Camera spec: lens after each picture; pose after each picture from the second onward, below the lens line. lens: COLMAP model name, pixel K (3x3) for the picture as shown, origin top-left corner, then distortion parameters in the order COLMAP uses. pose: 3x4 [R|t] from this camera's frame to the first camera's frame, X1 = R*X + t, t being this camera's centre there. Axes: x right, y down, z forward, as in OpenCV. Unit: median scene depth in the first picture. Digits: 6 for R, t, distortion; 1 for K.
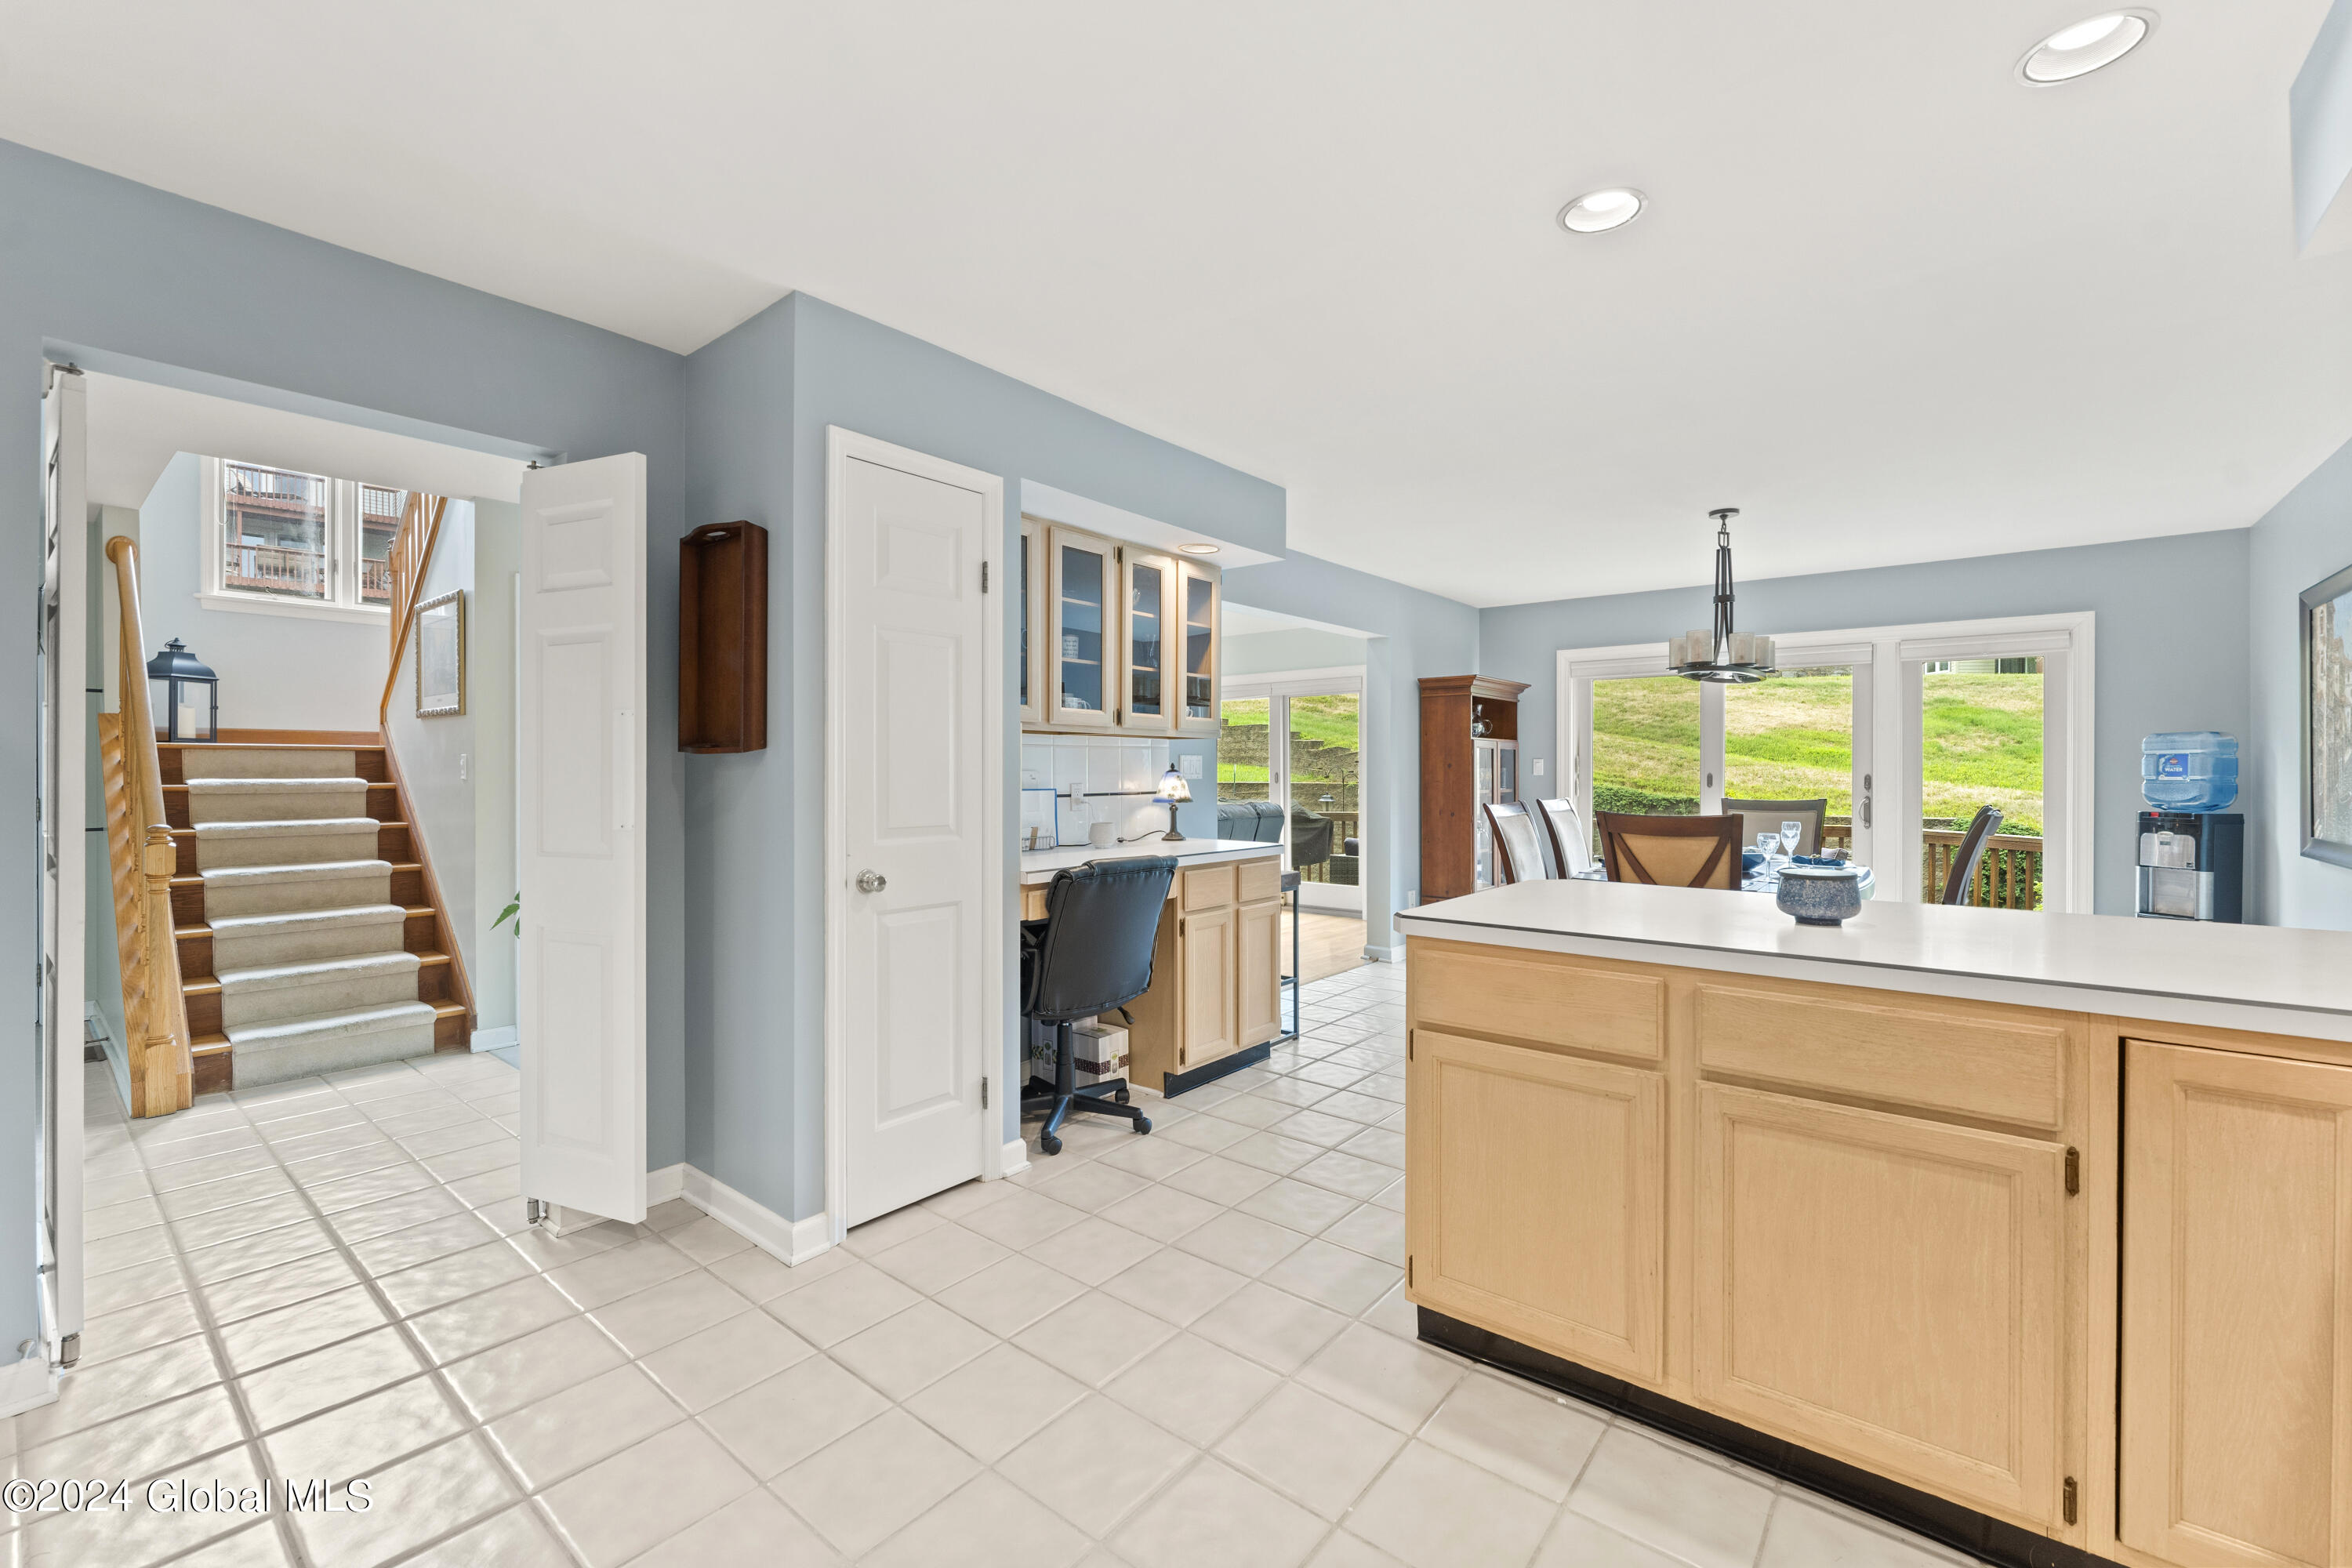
lens RADIAL K [[958.2, 0, 1171.9], [0, 958.2, 776.2], [0, 0, 1]] dist [-0.008901, 0.000380]
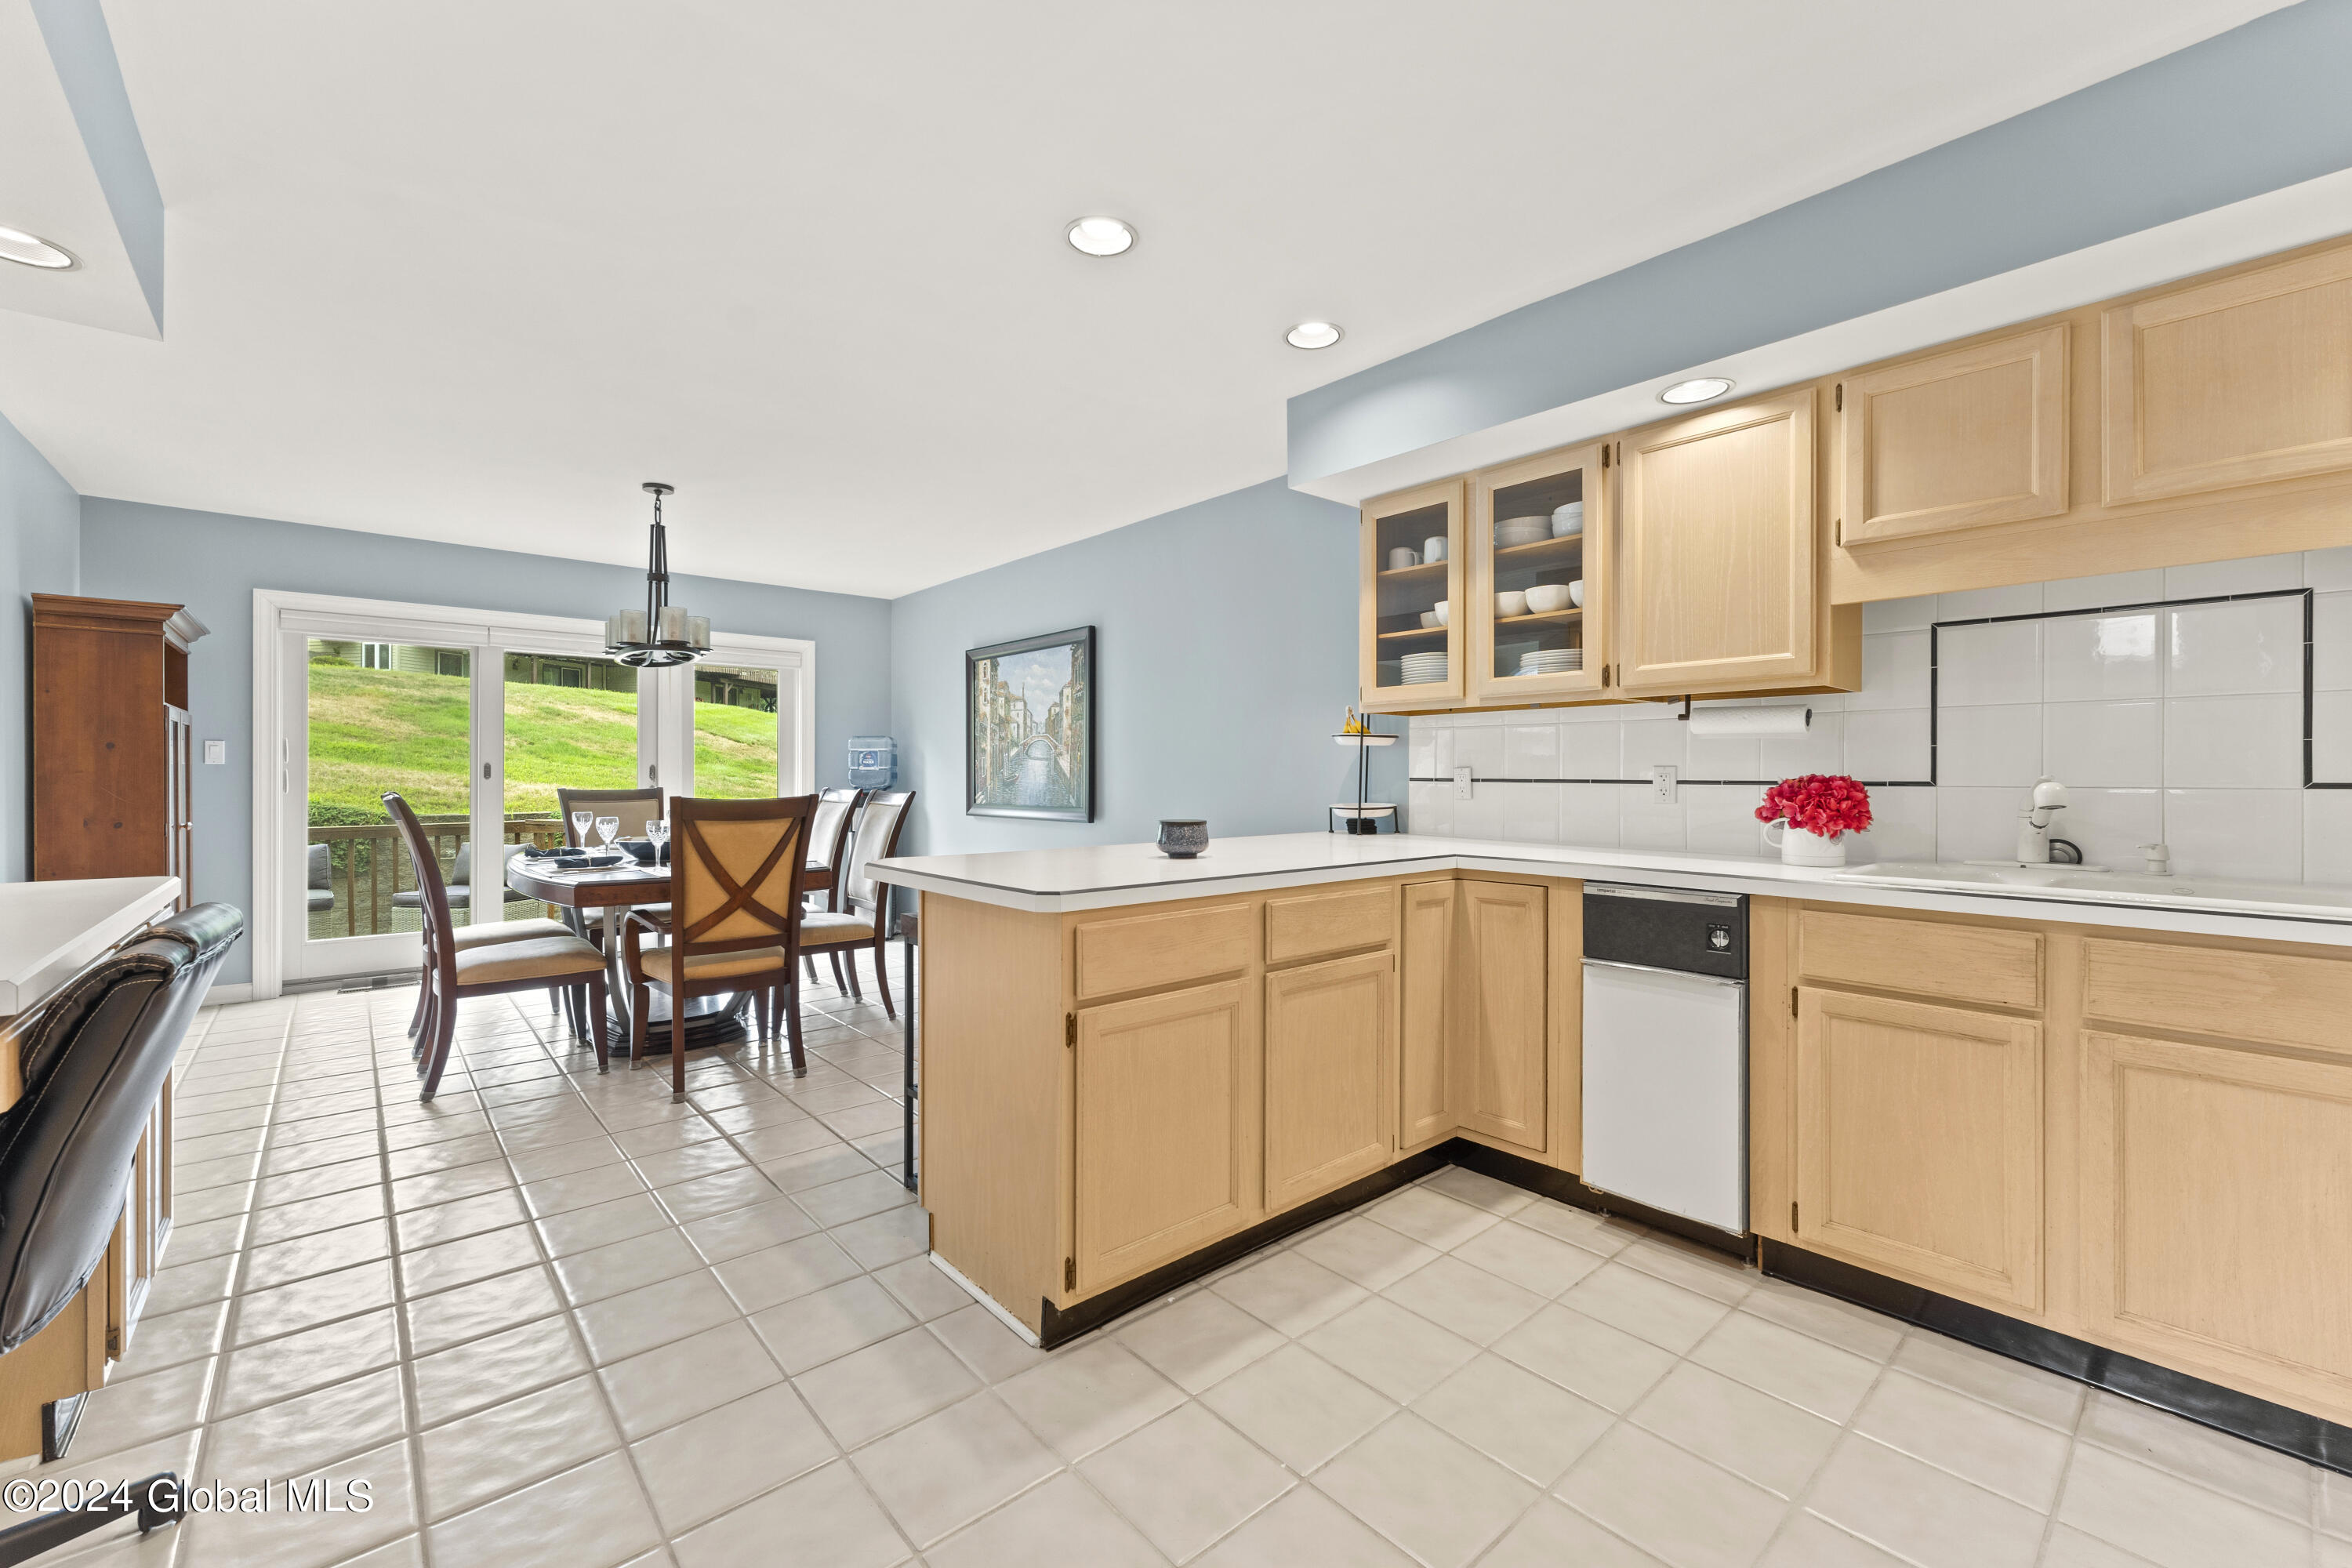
lens RADIAL K [[958.2, 0, 1172.5], [0, 958.2, 777.4], [0, 0, 1]] dist [-0.008901, 0.000380]
pose [[0.165955, -0.002291, 0.986131, -0.538935], [0.003637, 0.999992, 0.001711, 0.029335], [-0.986127, 0.003302, 0.165962, 0.623598]]
